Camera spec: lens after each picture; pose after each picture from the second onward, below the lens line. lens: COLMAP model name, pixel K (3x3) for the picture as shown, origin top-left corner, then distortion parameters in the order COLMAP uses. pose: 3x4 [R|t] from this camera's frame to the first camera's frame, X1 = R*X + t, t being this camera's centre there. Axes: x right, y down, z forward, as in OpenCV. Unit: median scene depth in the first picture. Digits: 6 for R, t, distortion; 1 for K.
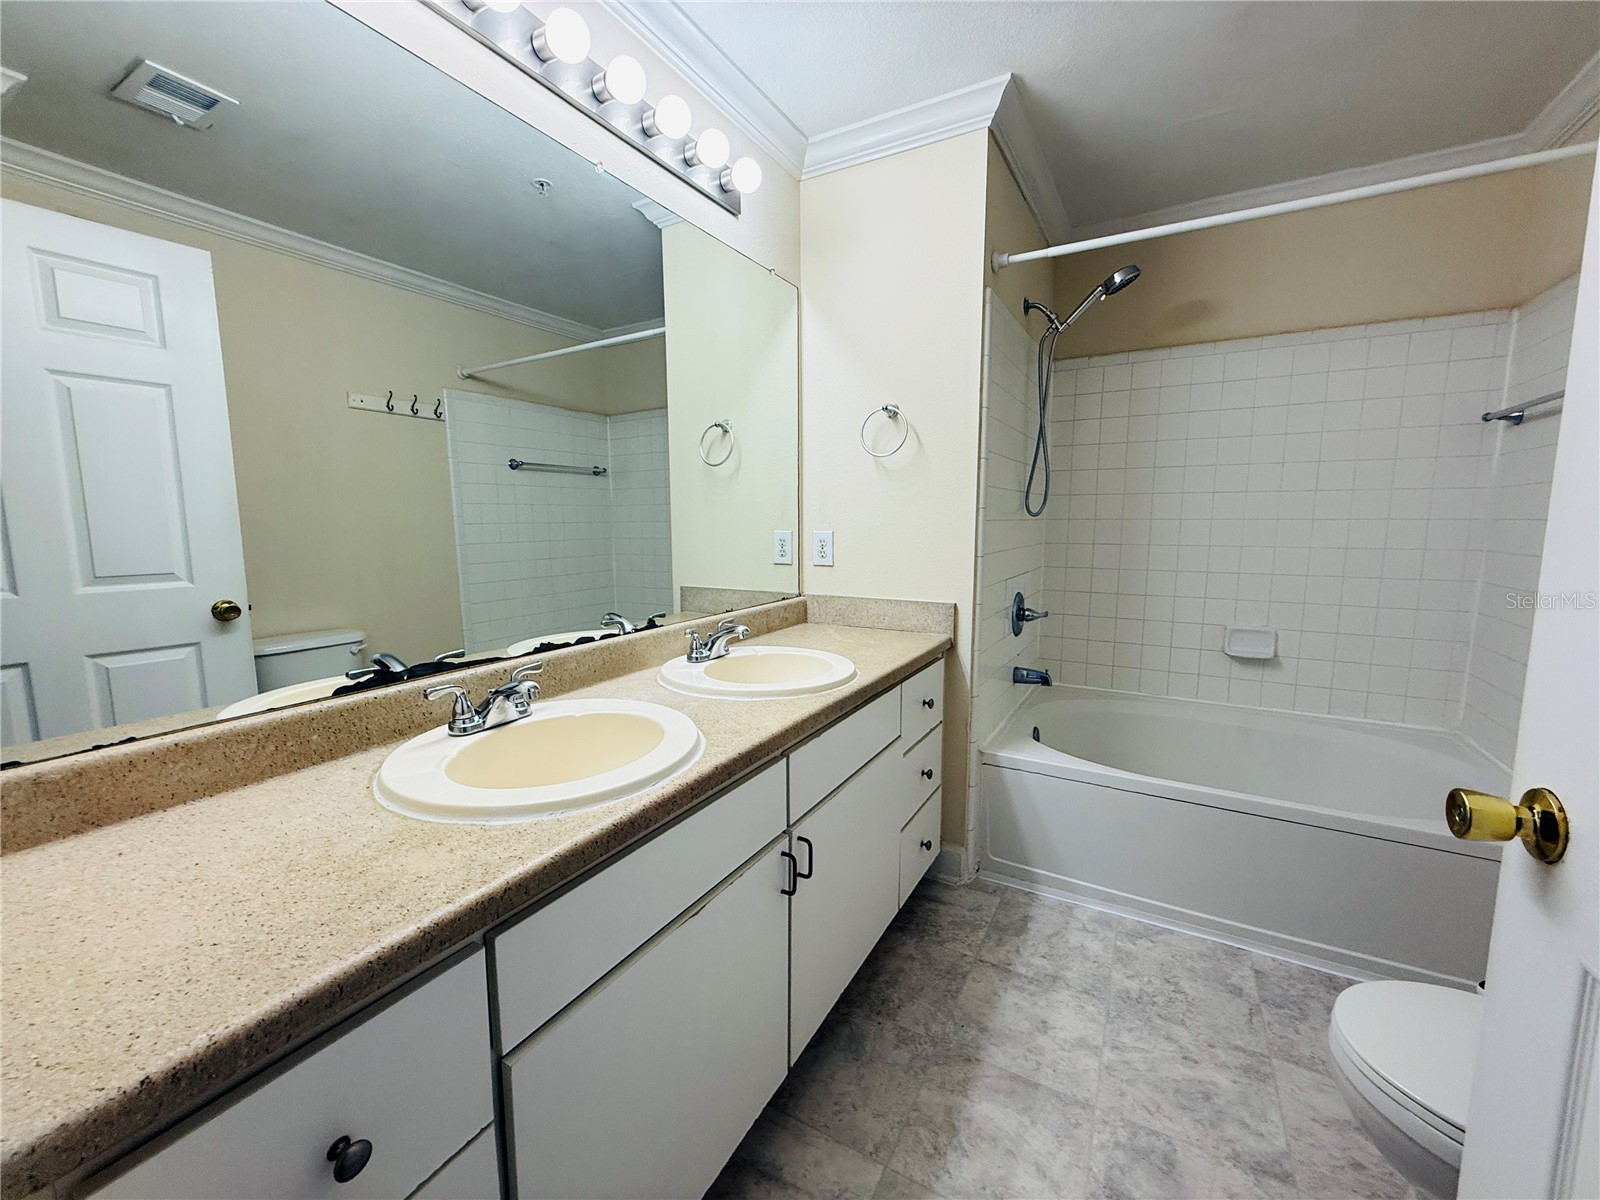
lens RADIAL K [[636.6, 0, 795.3], [0, 636.6, 601.9], [0, 0, 1]] dist [-0.001307, 0.000038]
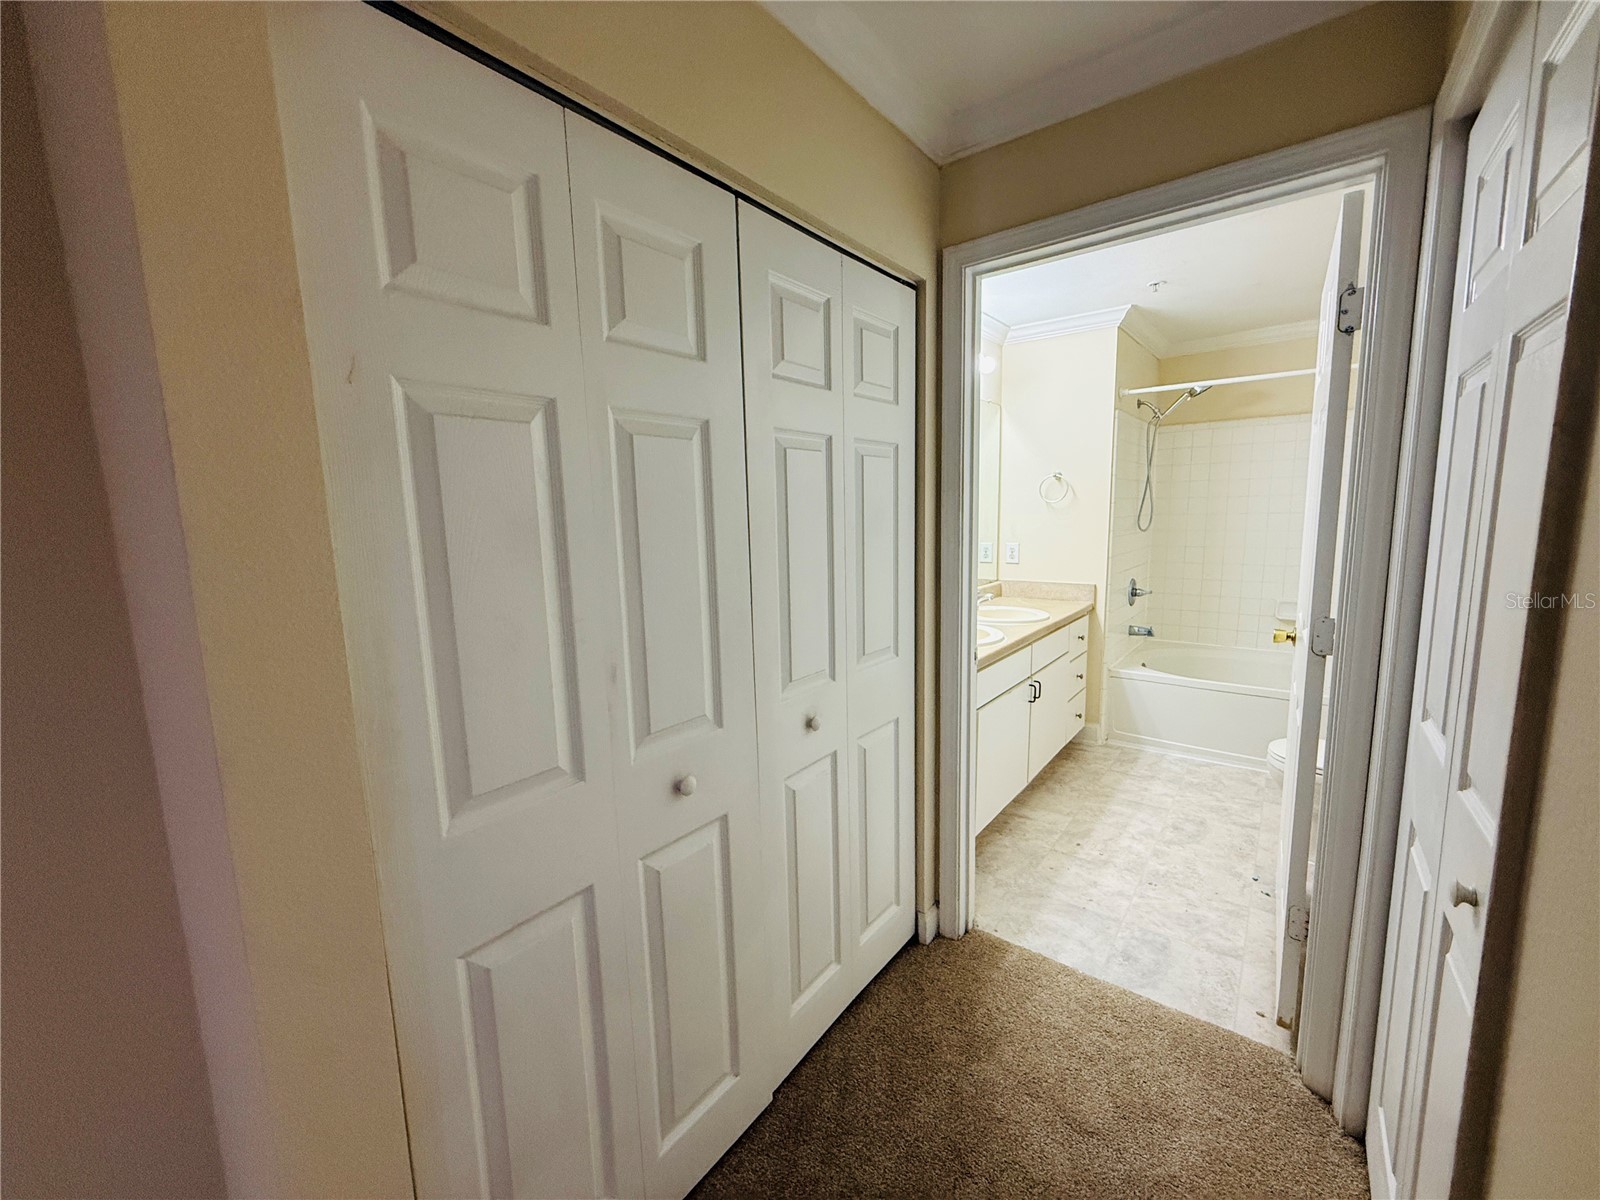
lens RADIAL K [[636.6, 0, 795.3], [0, 636.6, 601.9], [0, 0, 1]] dist [-0.001307, 0.000038]
pose [[0.989465, 0.002685, -0.144749, -0.324917], [-0.001054, 0.999935, 0.011344, 0.032822], [0.144770, -0.011072, 0.989403, -0.893630]]
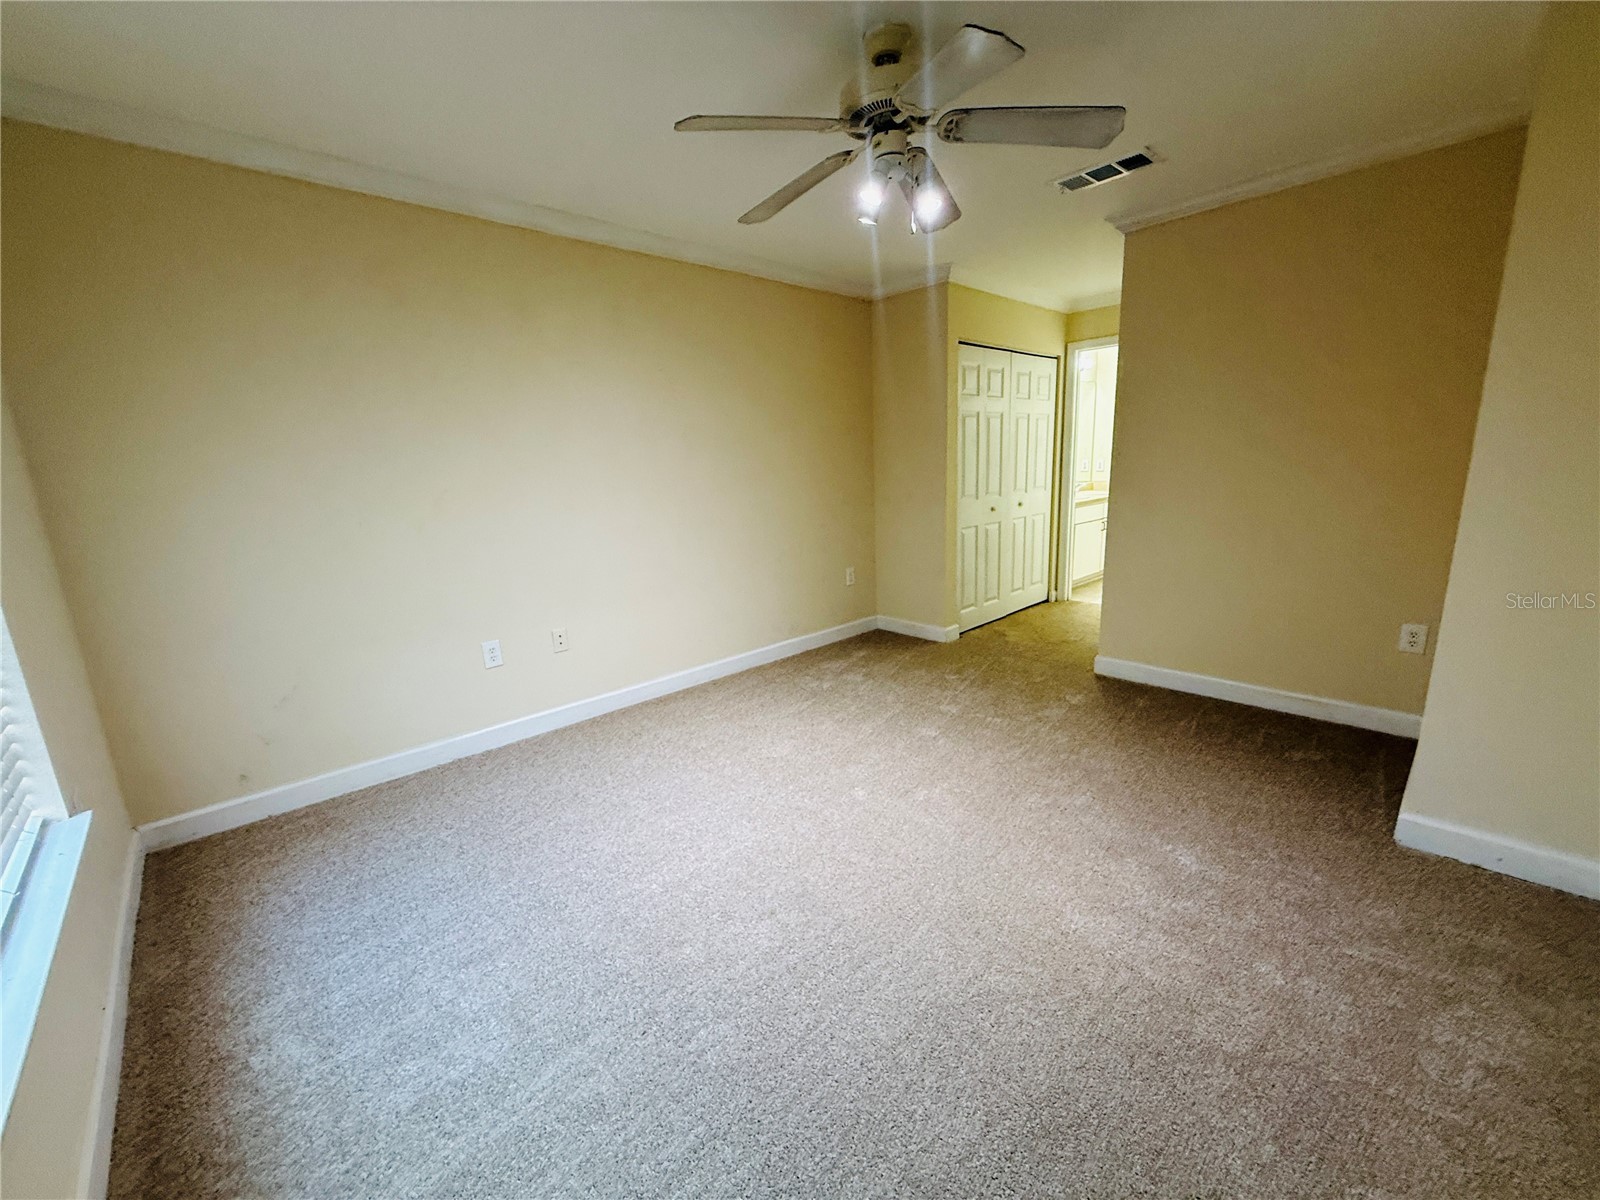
lens RADIAL K [[636.6, 0, 795.3], [0, 636.6, 601.9], [0, 0, 1]] dist [-0.001307, 0.000038]
pose [[0.956820, 0.026513, -0.289470, -0.520493], [-0.000175, 0.995884, 0.090636, 0.333714], [0.290682, -0.086672, 0.952886, -2.733879]]
